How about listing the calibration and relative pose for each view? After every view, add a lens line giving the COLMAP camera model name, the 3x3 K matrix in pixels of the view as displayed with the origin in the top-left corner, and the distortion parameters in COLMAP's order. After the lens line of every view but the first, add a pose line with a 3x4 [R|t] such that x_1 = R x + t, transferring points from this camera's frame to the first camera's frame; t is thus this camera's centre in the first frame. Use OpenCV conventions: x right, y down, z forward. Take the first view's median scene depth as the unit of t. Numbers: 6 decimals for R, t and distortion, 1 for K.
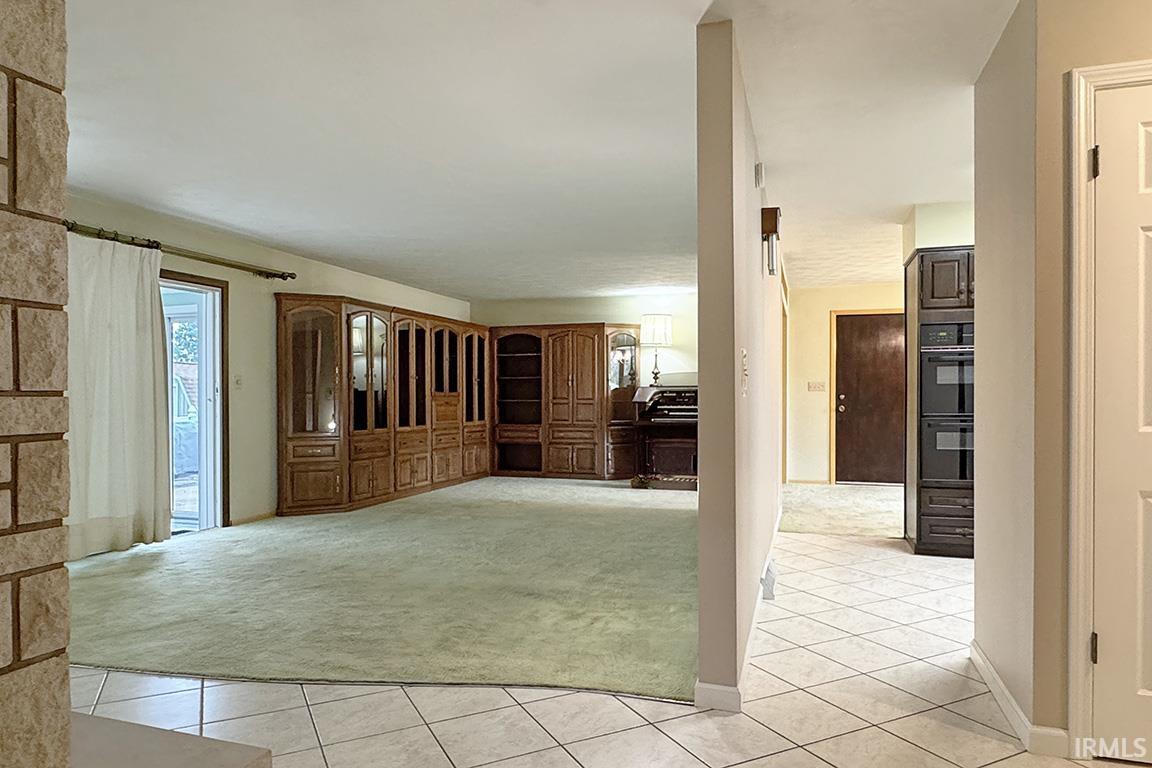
lens RADIAL K [[709.1, 0, 572.0], [0, 709.1, 401.3], [0, 0, 1]] dist [-0.003284, -0.000116]
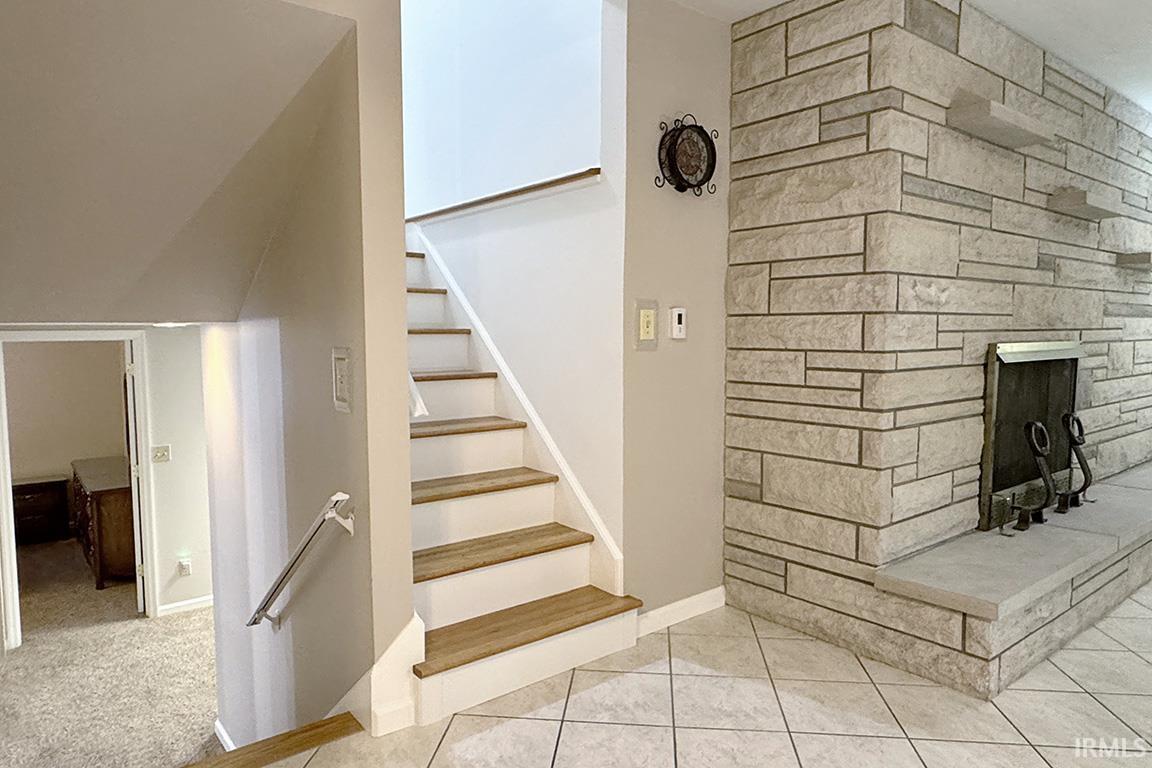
lens RADIAL K [[730.3, 0, 573.2], [0, 730.3, 383.9], [0, 0, 1]] dist [-0.001961, 0.000634]
pose [[-0.538271, 0.067774, -0.840042, 0.252001], [-0.004633, 0.996508, 0.083367, -0.014453], [0.842759, 0.048766, -0.536077, 0.211564]]
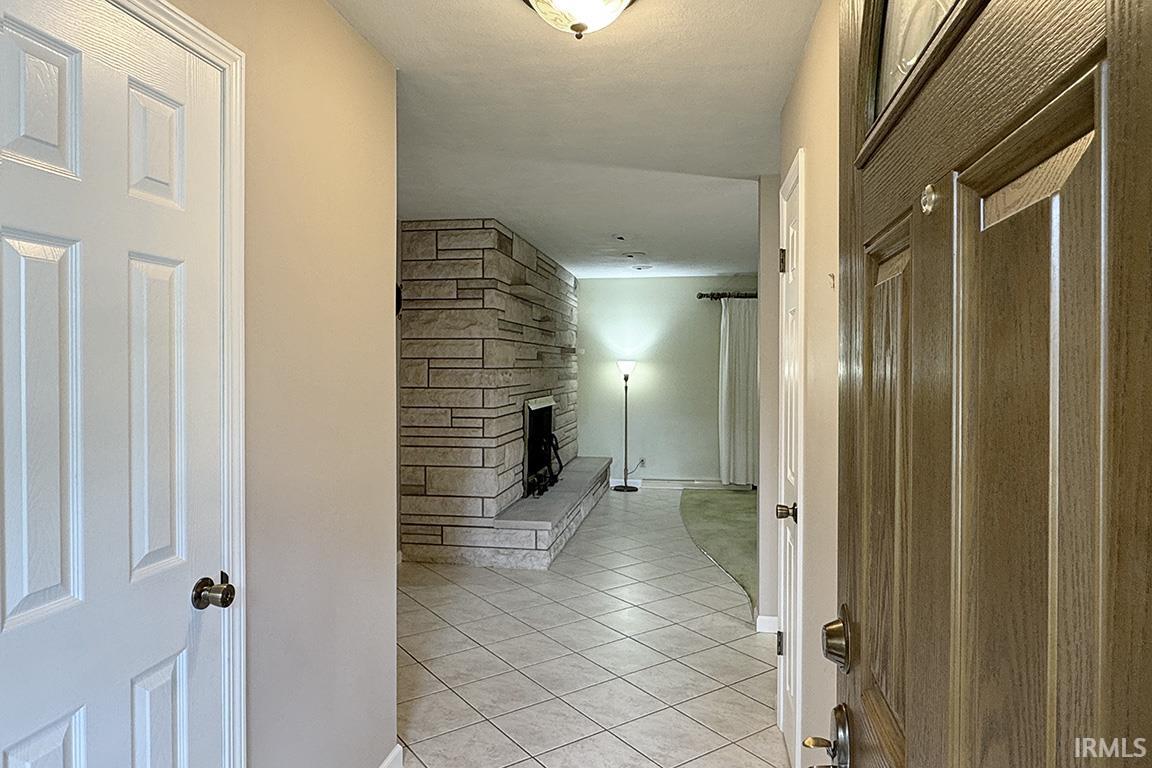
lens RADIAL K [[719.0, 0, 574.6], [0, 719.0, 373.6], [0, 0, 1]] dist [-0.002739, 0.000359]
pose [[0.160133, 0.013220, -0.987007, 0.554997], [-0.015045, 0.999827, 0.010951, -0.041778], [0.986981, 0.013096, 0.160304, 0.118016]]
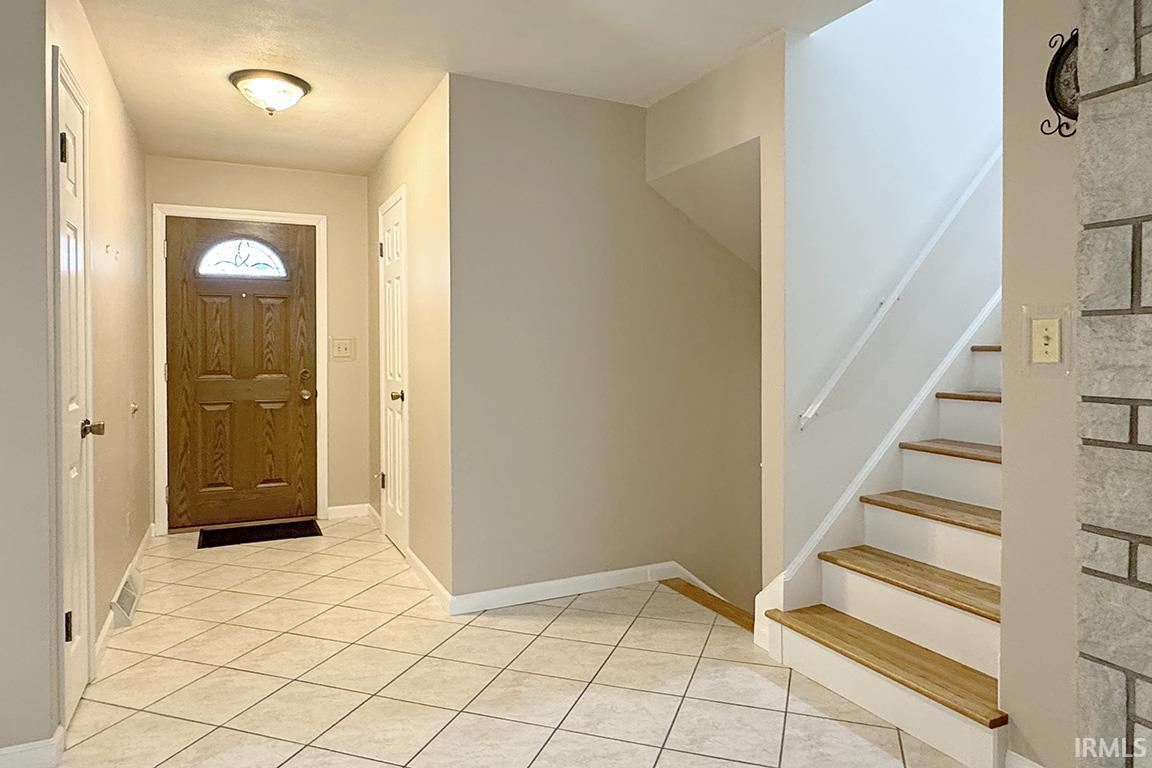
lens RADIAL K [[719.0, 0, 574.6], [0, 719.0, 373.6], [0, 0, 1]] dist [-0.002739, 0.000359]
pose [[-0.697307, -0.027290, 0.716253, -0.142582], [0.009278, 0.998848, 0.047090, -0.015173], [-0.716712, 0.039482, -0.696250, 0.332144]]
